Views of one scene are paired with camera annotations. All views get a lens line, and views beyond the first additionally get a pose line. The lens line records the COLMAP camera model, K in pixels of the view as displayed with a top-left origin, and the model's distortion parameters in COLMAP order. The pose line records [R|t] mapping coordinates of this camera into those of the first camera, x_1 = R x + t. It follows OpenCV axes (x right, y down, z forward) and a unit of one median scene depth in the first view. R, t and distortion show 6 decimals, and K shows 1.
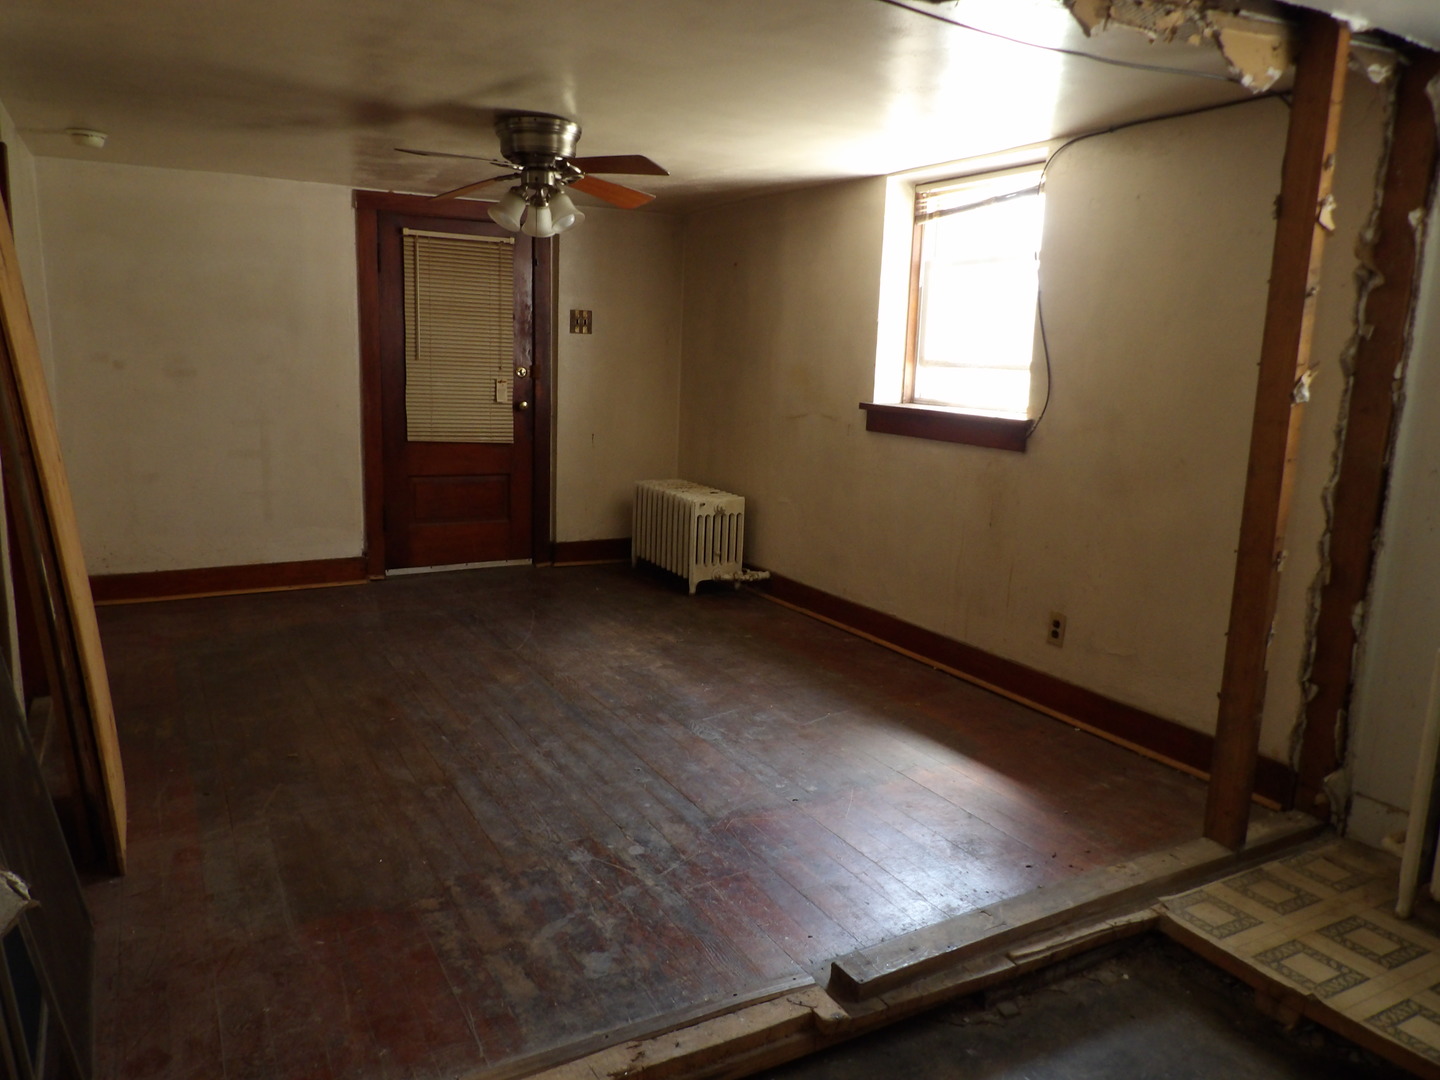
lens RADIAL K [[1037.0, 0, 719.6], [0, 1037.0, 546.2], [0, 0, 1]] dist [-0.034790, 0.041842]
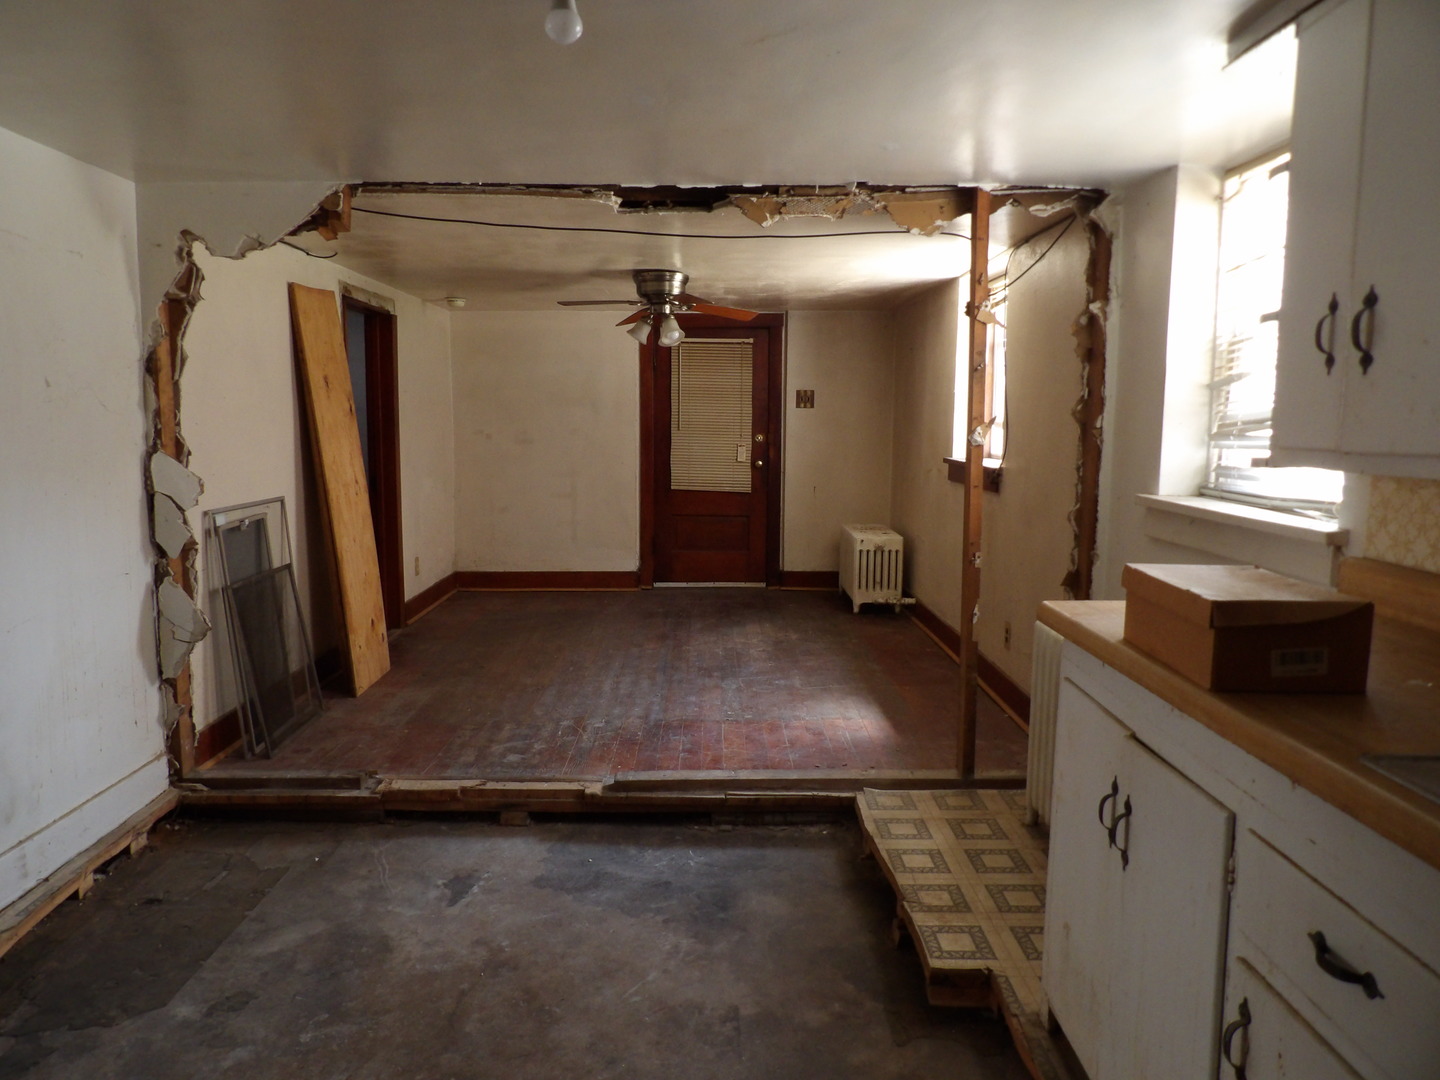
lens RADIAL K [[1037.0, 0, 712.8], [0, 1037.0, 533.1], [0, 0, 1]] dist [-0.034790, 0.041842]
pose [[0.877161, 0.028690, -0.479338, 0.641813], [-0.068278, 0.995523, -0.065358, 0.067432], [0.475317, 0.090057, 0.875193, -0.274878]]
